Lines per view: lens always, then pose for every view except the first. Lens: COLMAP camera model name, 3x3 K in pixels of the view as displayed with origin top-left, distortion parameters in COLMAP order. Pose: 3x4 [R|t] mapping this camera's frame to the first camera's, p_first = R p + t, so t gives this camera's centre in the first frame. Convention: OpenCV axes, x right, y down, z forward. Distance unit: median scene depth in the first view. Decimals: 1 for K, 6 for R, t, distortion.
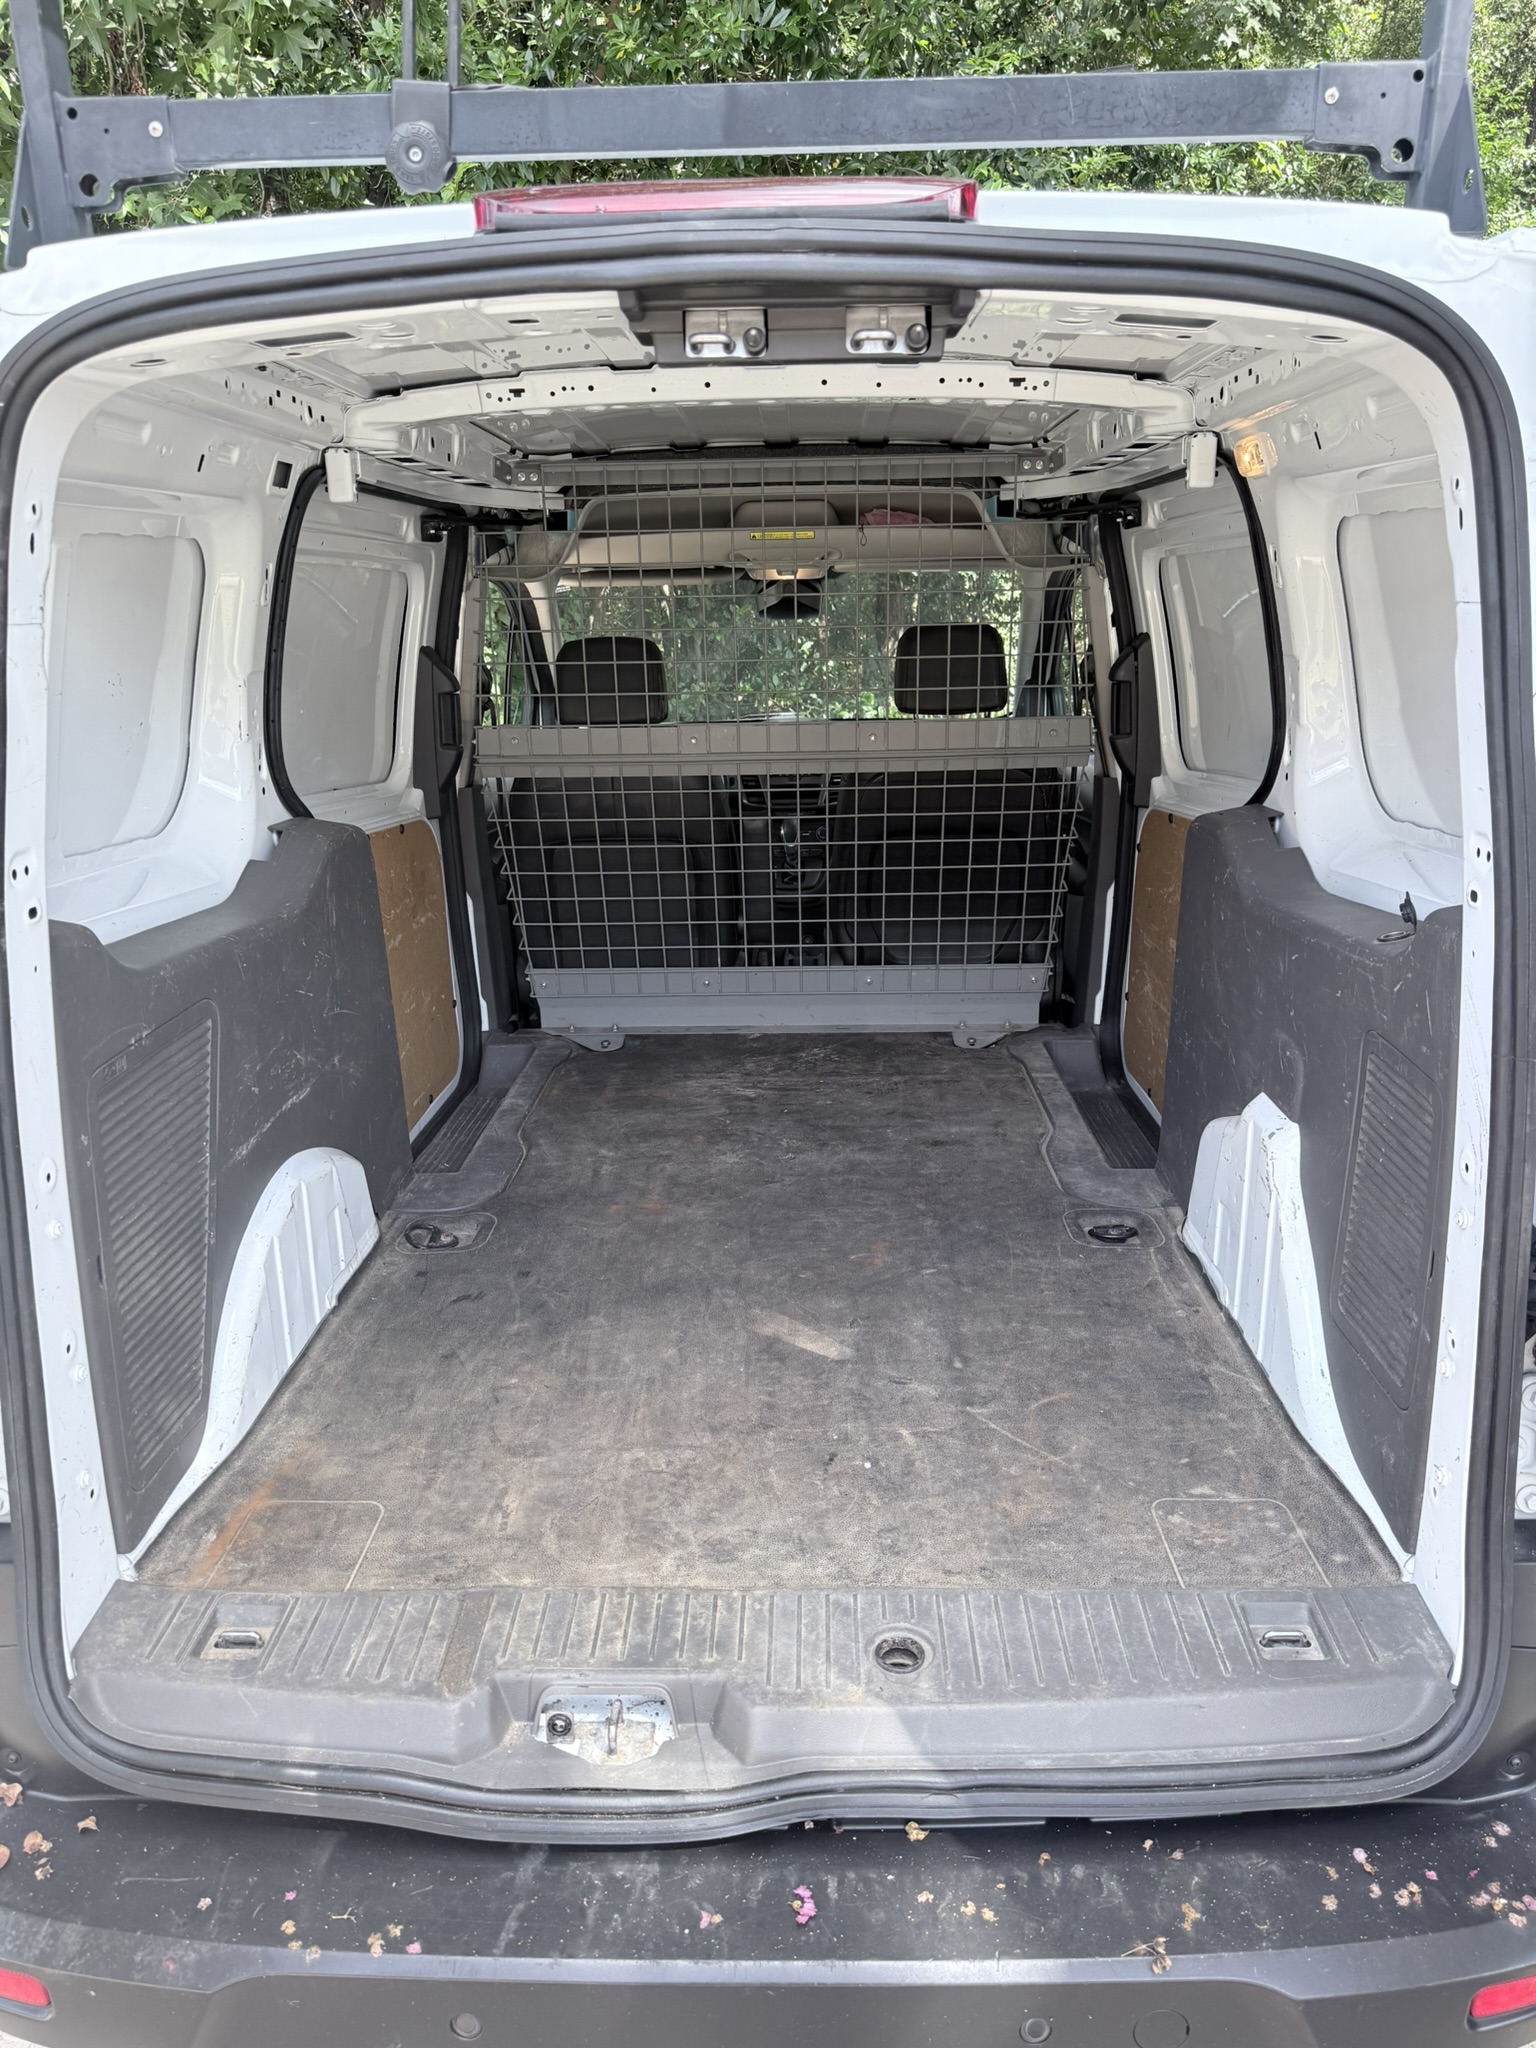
lens RADIAL K [[1416.9, 0, 771.6], [0, 1416.9, 1023.5], [0, 0, 1]] dist [-0.009913, -0.007158]
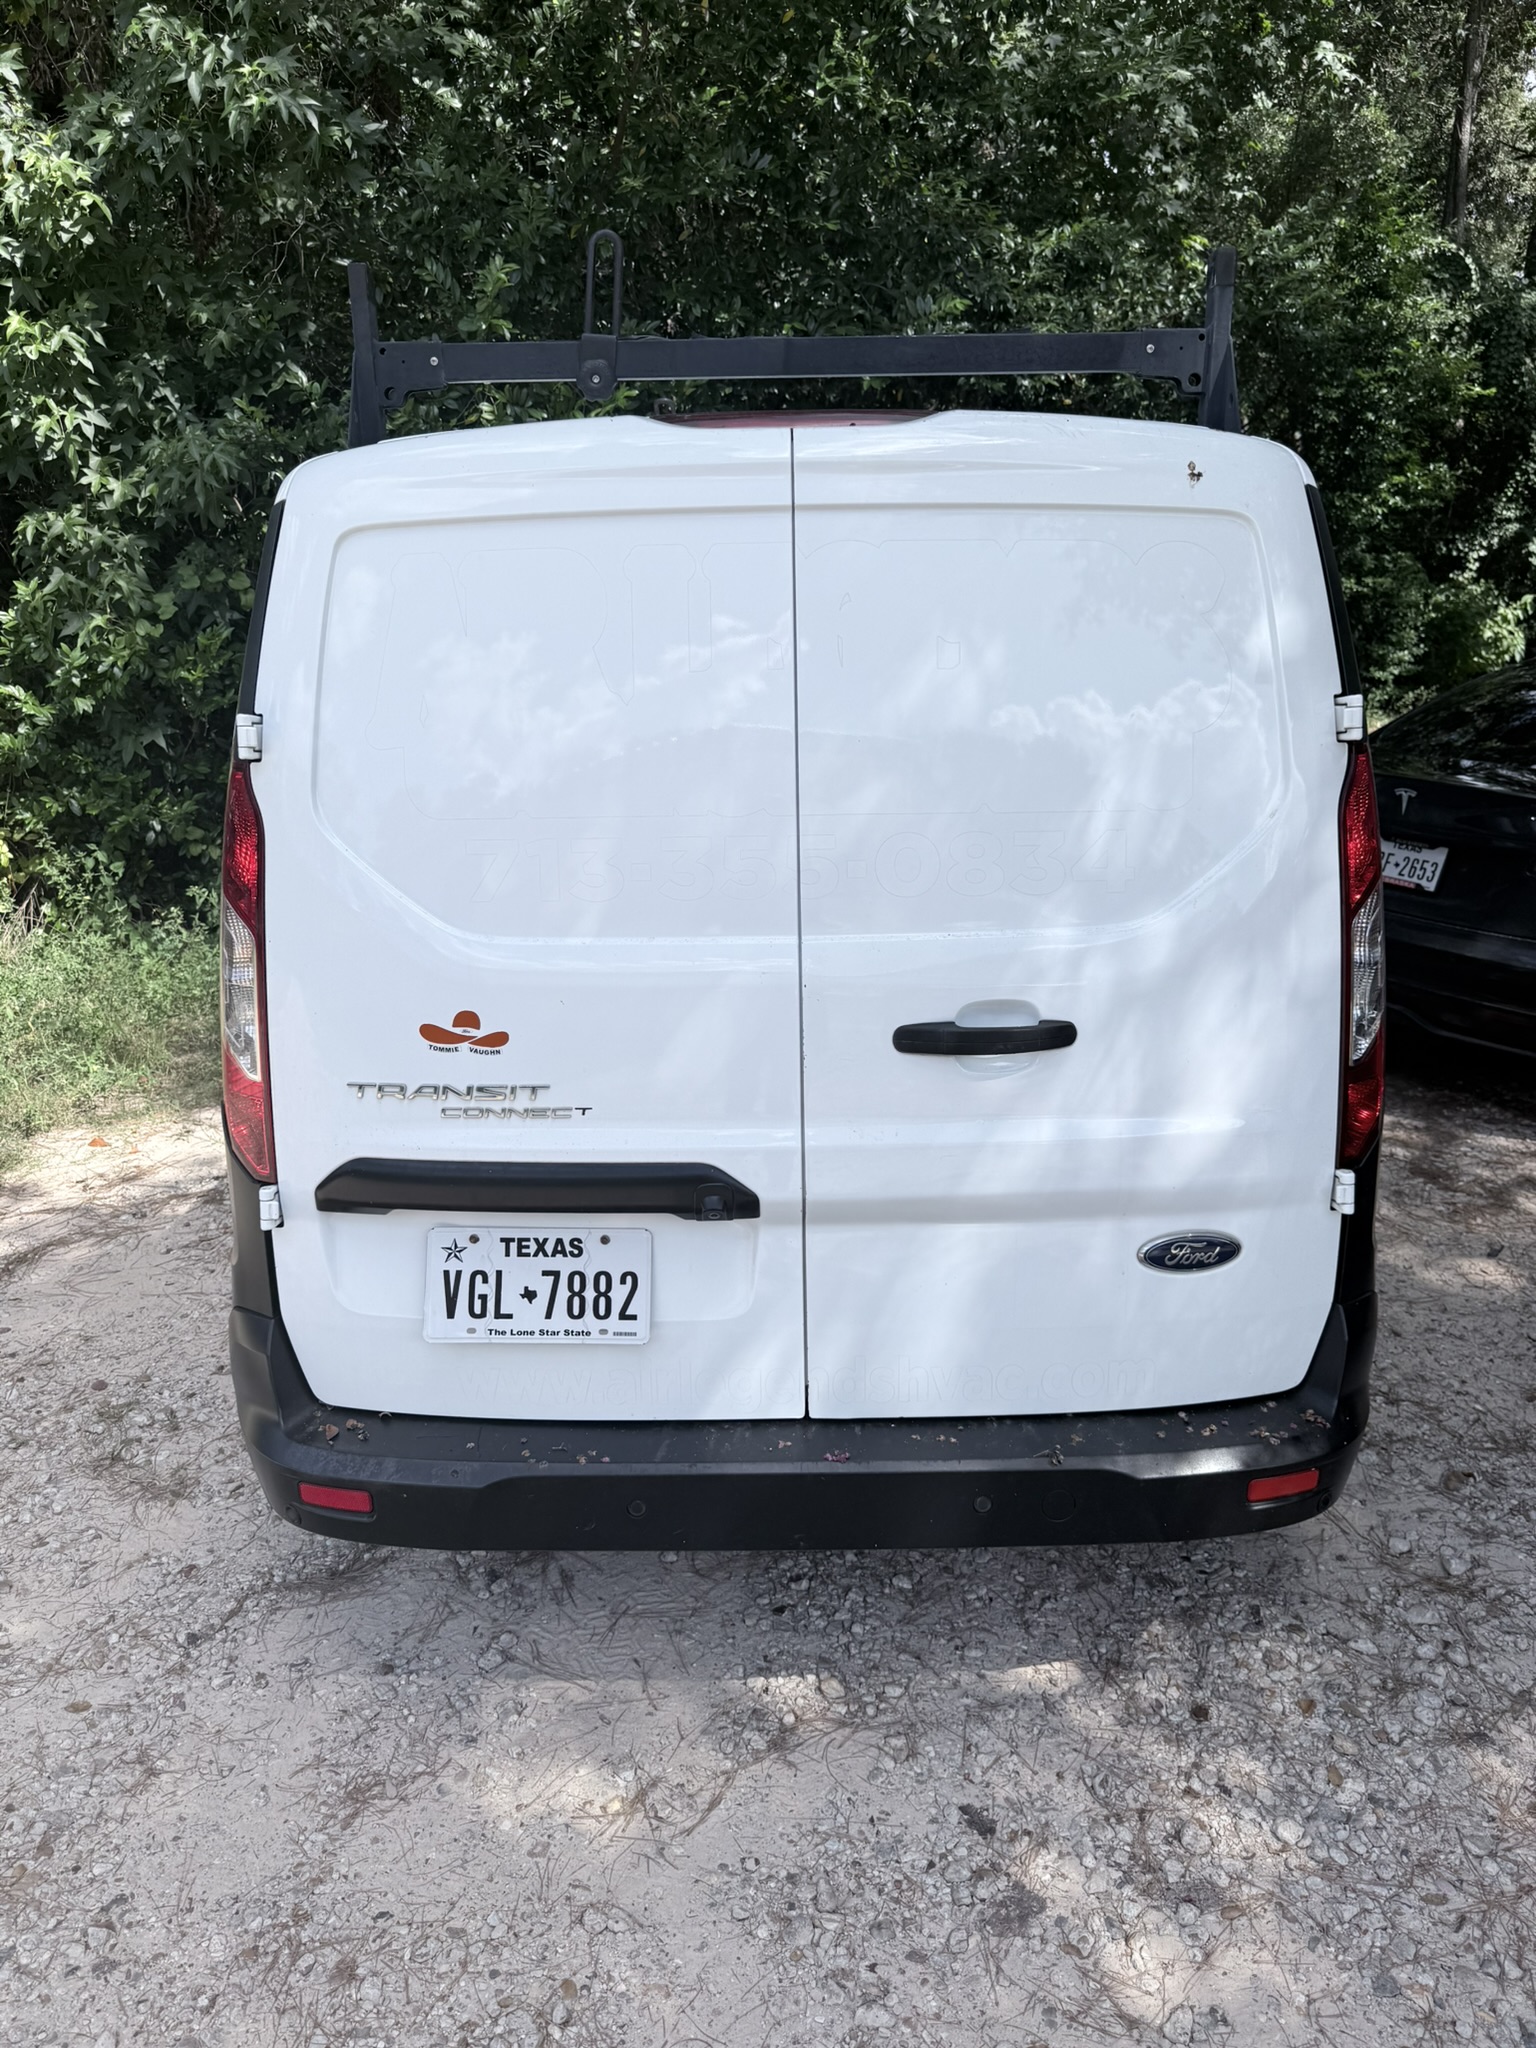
lens RADIAL K [[1416.9, 0, 761.6], [0, 1416.9, 1019.0], [0, 0, 1]] dist [-0.009913, -0.007158]
pose [[0.999745, -0.003273, 0.022334, -0.041657], [0.004064, 0.999364, -0.035436, 0.078241], [-0.022204, 0.035518, 0.999122, -0.261927]]
